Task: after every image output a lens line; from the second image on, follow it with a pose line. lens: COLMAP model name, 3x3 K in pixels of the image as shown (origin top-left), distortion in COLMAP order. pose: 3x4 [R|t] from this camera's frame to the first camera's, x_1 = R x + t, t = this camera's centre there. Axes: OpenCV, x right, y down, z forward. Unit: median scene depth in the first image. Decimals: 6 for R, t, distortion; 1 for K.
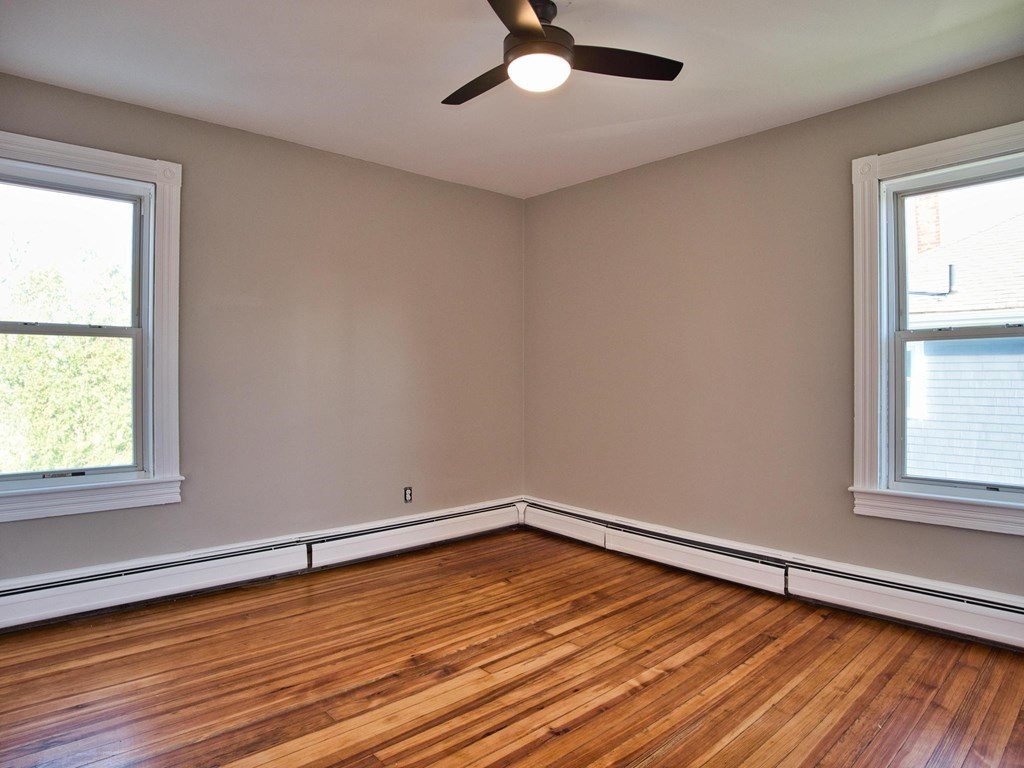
lens RADIAL K [[617.5, 0, 510.4], [0, 617.5, 383.0], [0, 0, 1]] dist [-0.102841, 0.040861]
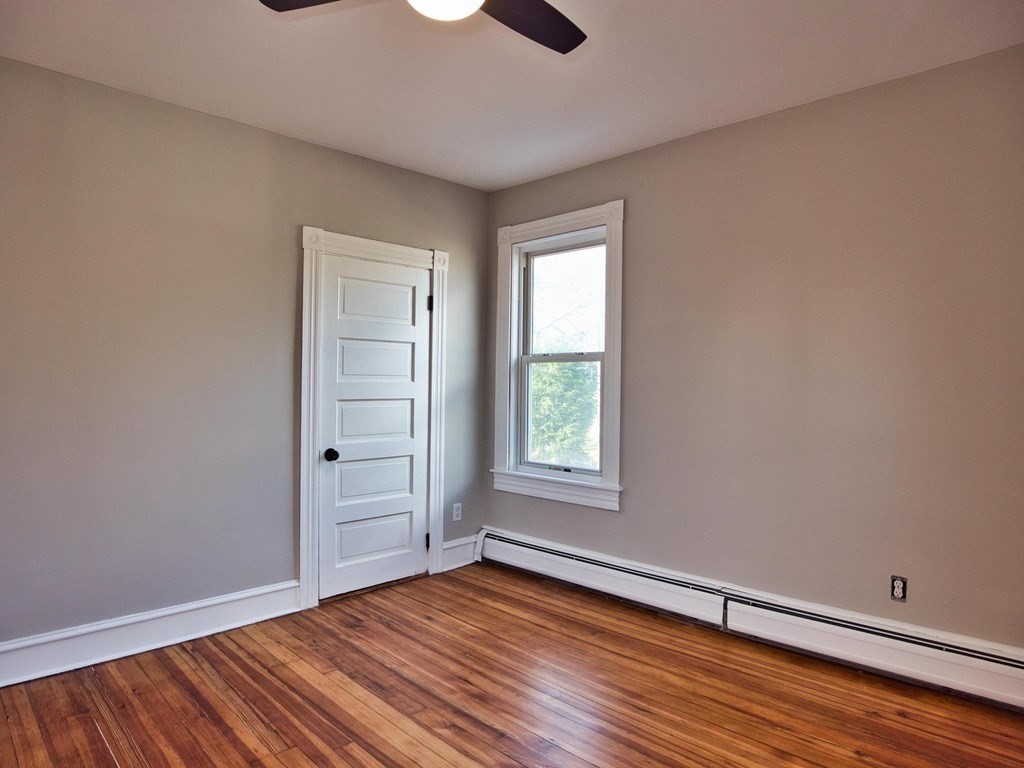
lens RADIAL K [[617.5, 0, 510.4], [0, 617.5, 383.0], [0, 0, 1]] dist [-0.102841, 0.040861]
pose [[0.049888, 0.000897, -0.998754, 0.578221], [-0.011503, 0.999934, 0.000323, -0.032826], [0.998689, 0.011473, 0.049895, 0.794201]]
